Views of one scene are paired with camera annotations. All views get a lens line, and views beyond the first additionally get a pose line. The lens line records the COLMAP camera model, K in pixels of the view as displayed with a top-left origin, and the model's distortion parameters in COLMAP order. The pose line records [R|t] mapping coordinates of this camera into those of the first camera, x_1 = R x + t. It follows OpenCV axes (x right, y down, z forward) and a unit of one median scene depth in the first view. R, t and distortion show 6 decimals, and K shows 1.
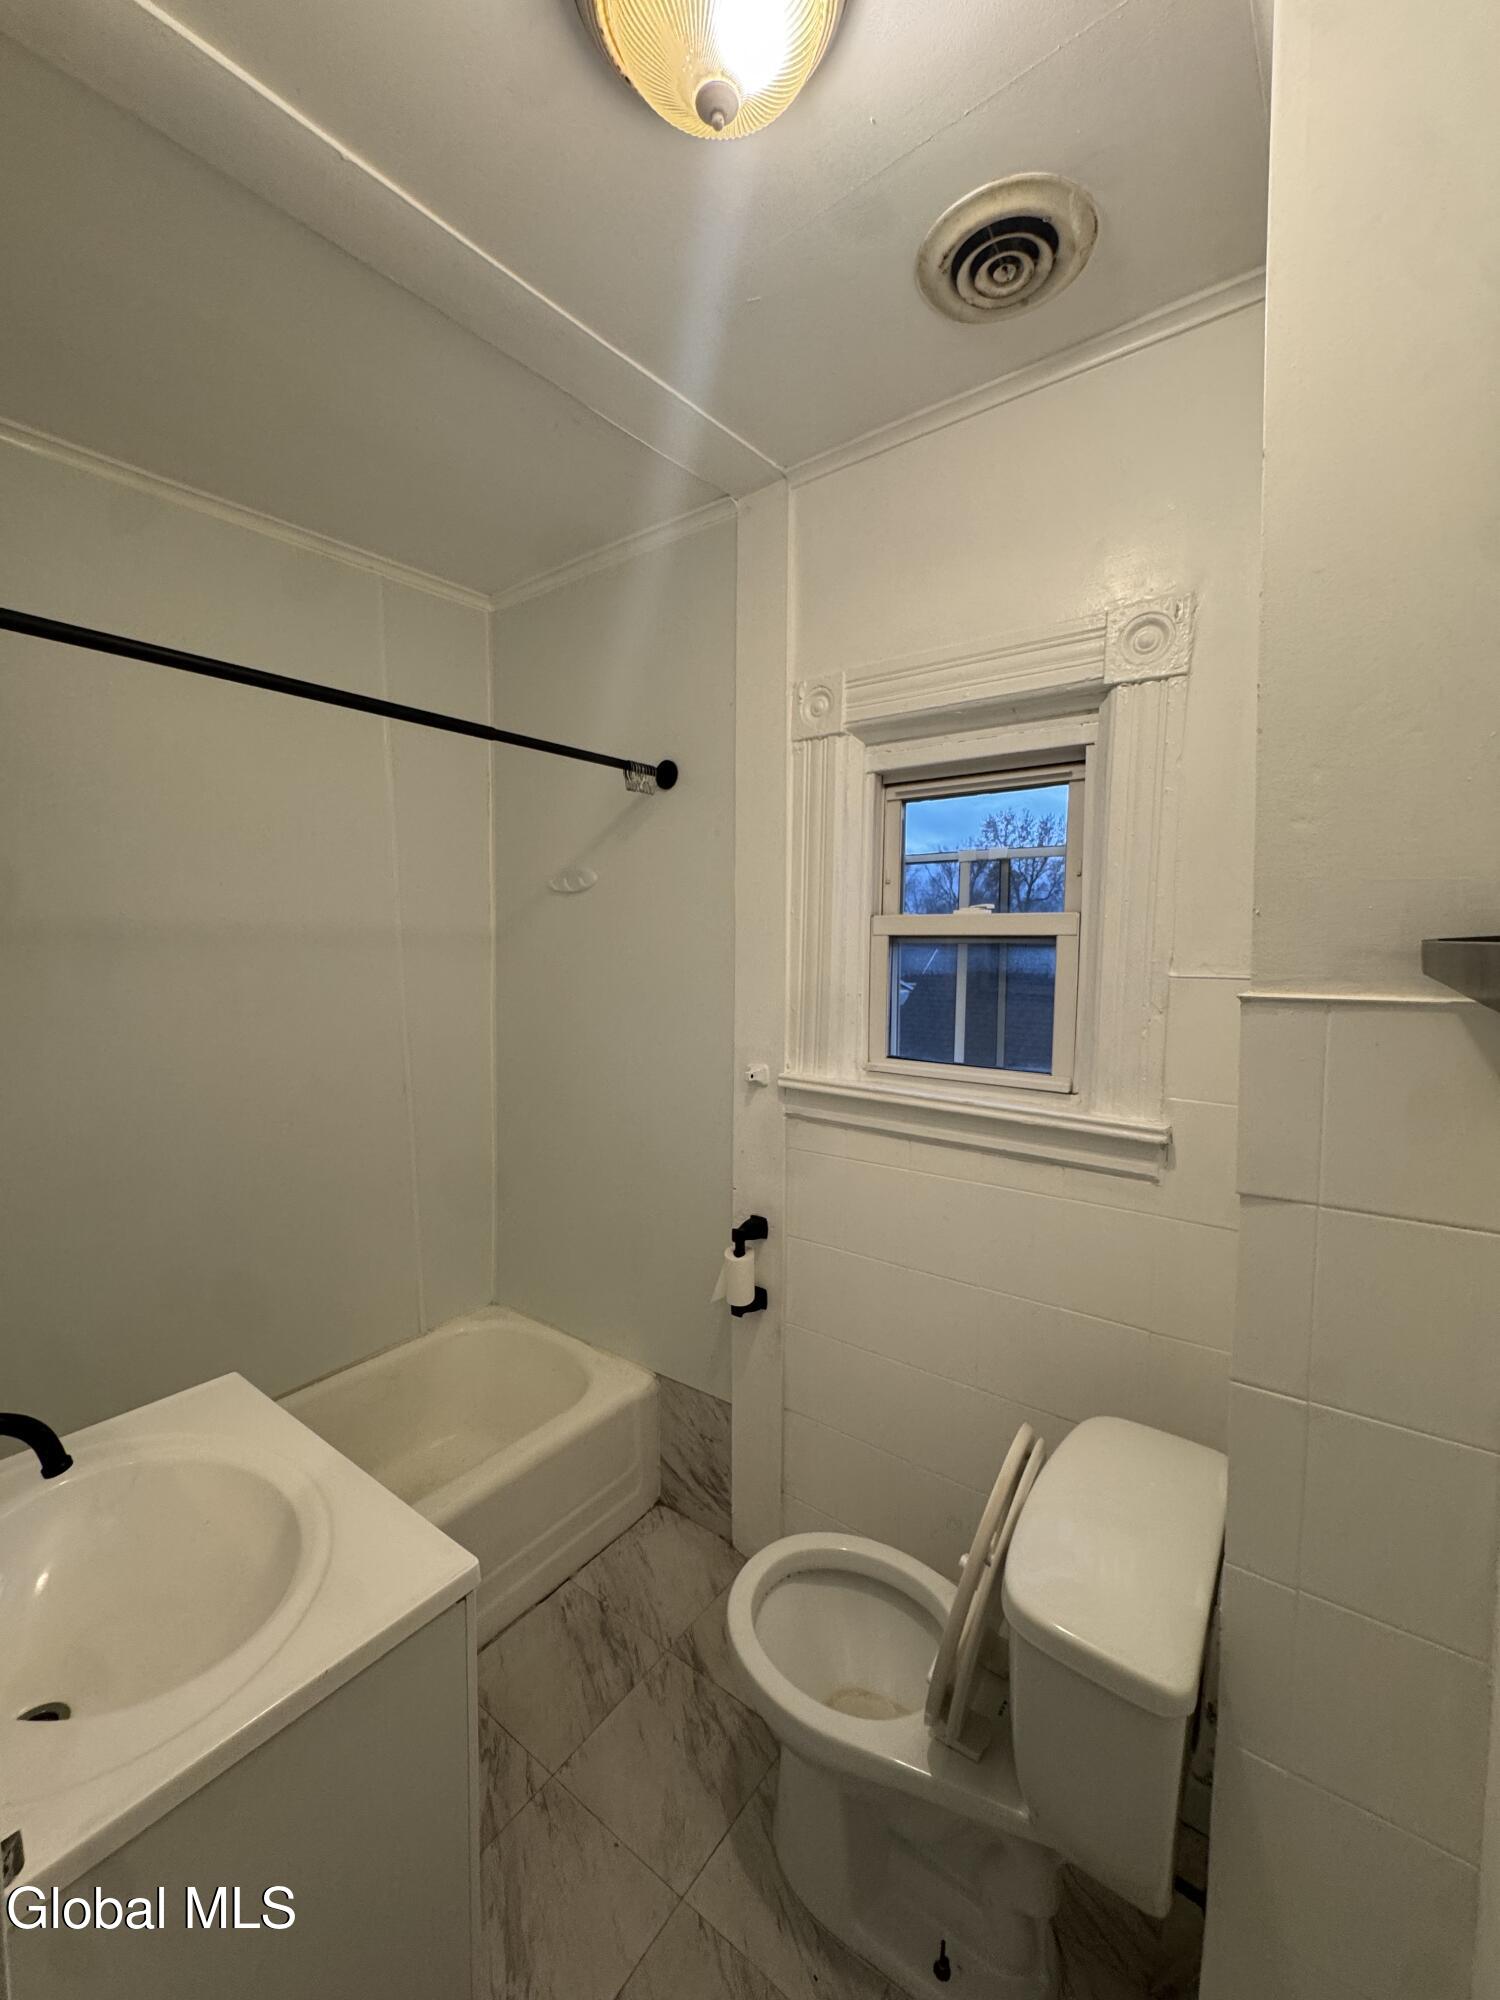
lens RADIAL K [[801.1, 0, 751.7], [0, 801.1, 1003.1], [0, 0, 1]] dist [-0.006811, 0.001129]
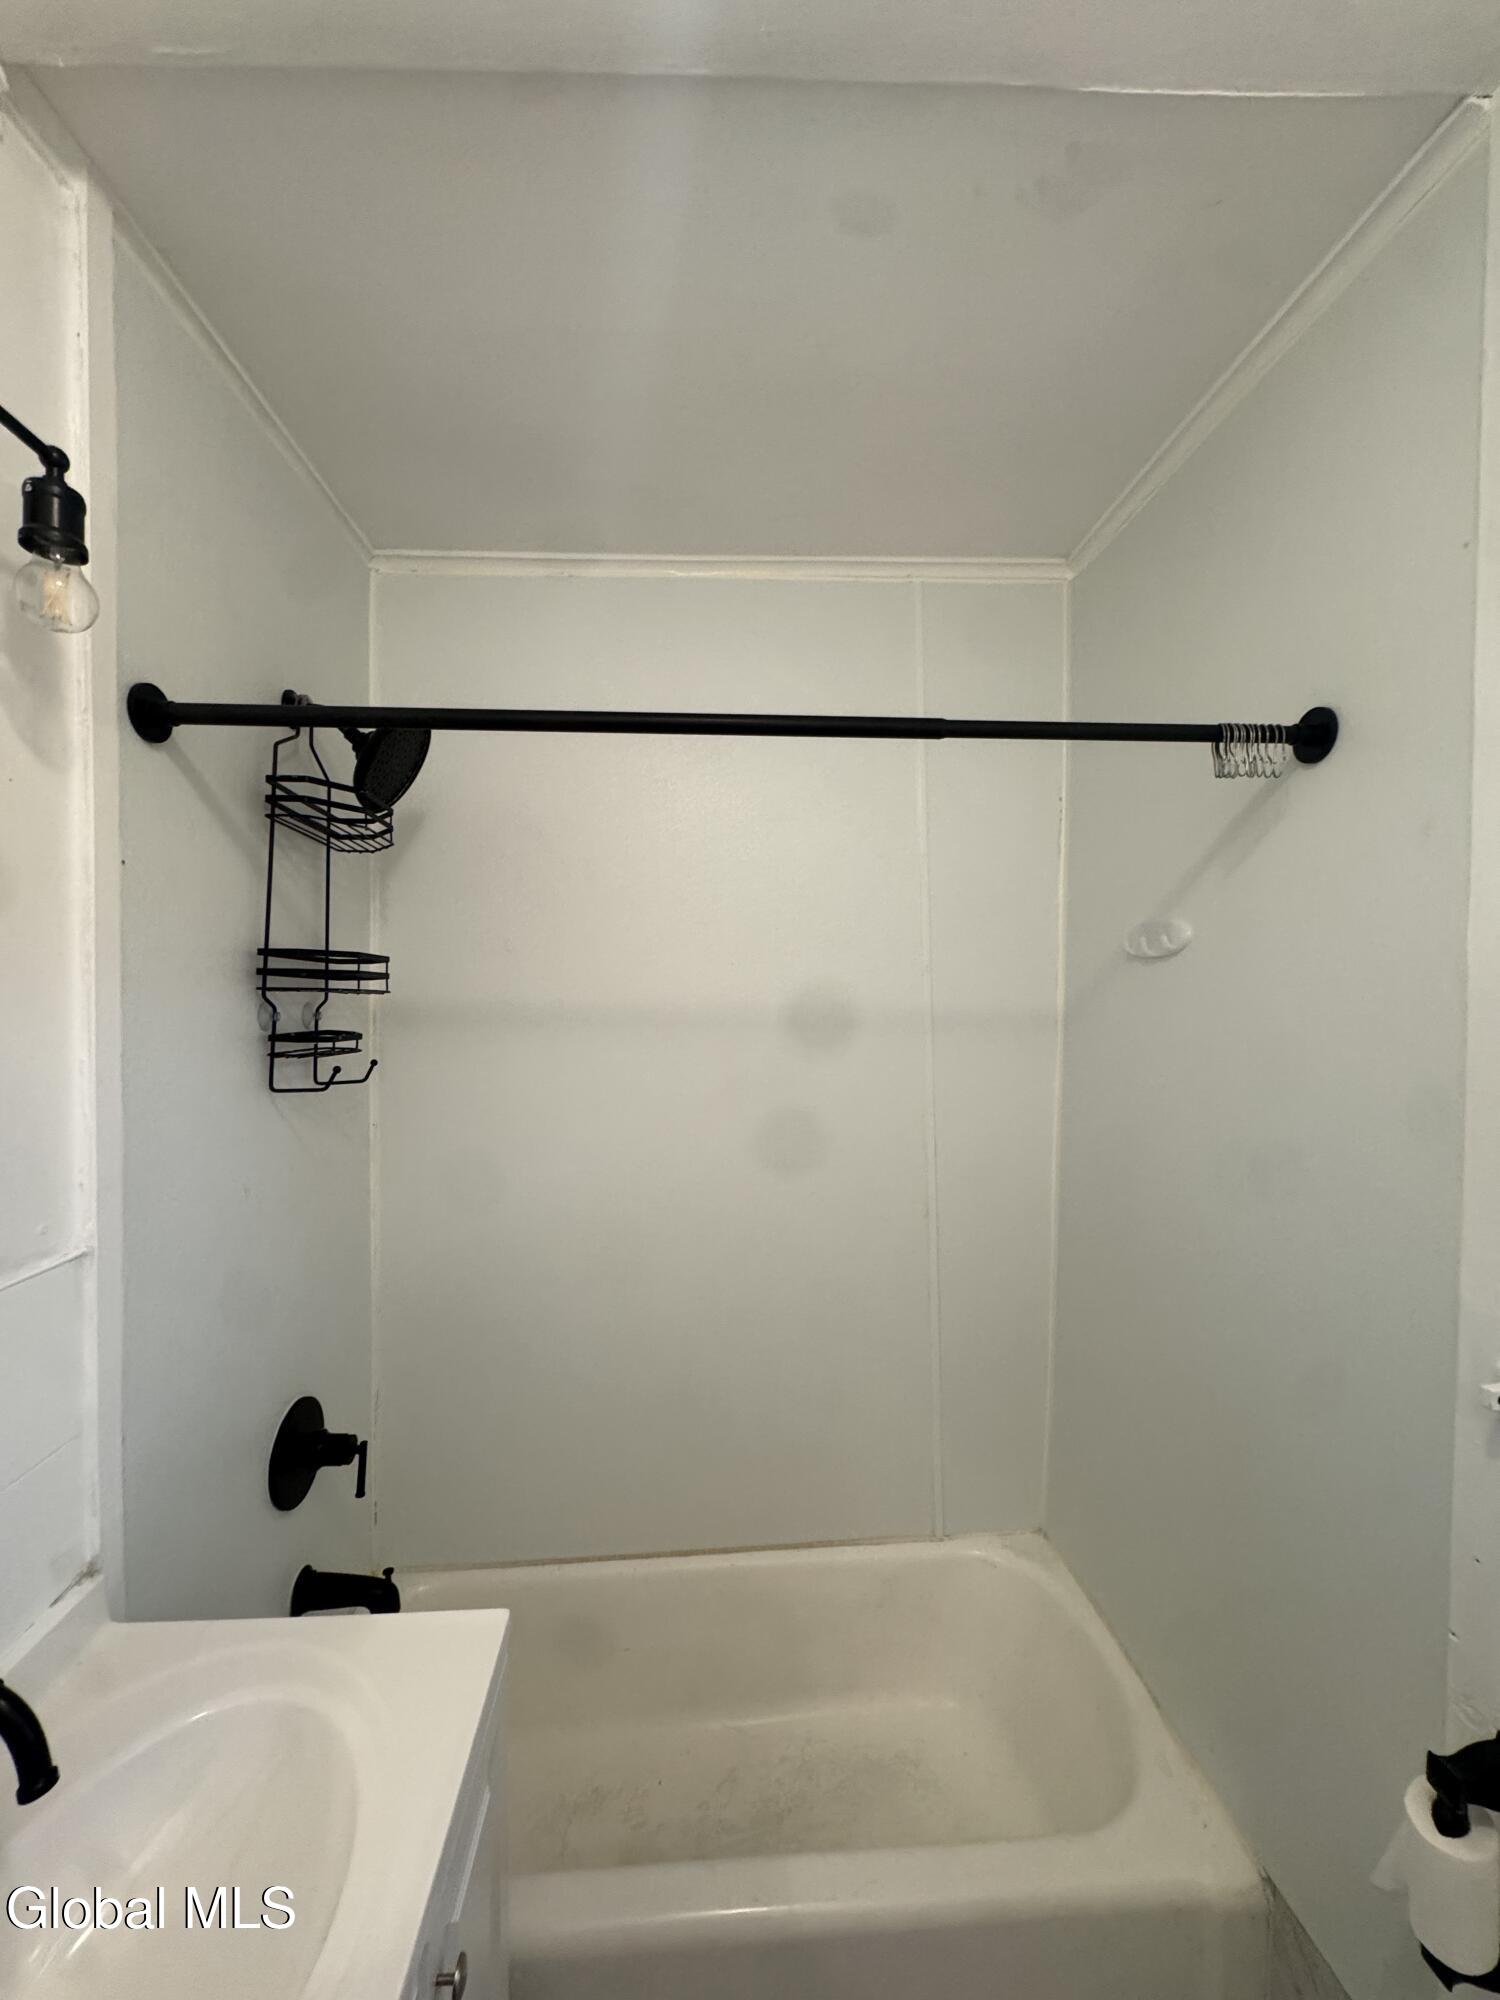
lens RADIAL K [[801.1, 0, 749.6], [0, 801.1, 993.4], [0, 0, 1]] dist [-0.006811, 0.001129]
pose [[0.650162, 0.011222, -0.759713, 0.048832], [-0.066601, 0.996884, -0.042272, -0.065083], [0.756871, 0.078081, 0.648883, 0.365347]]
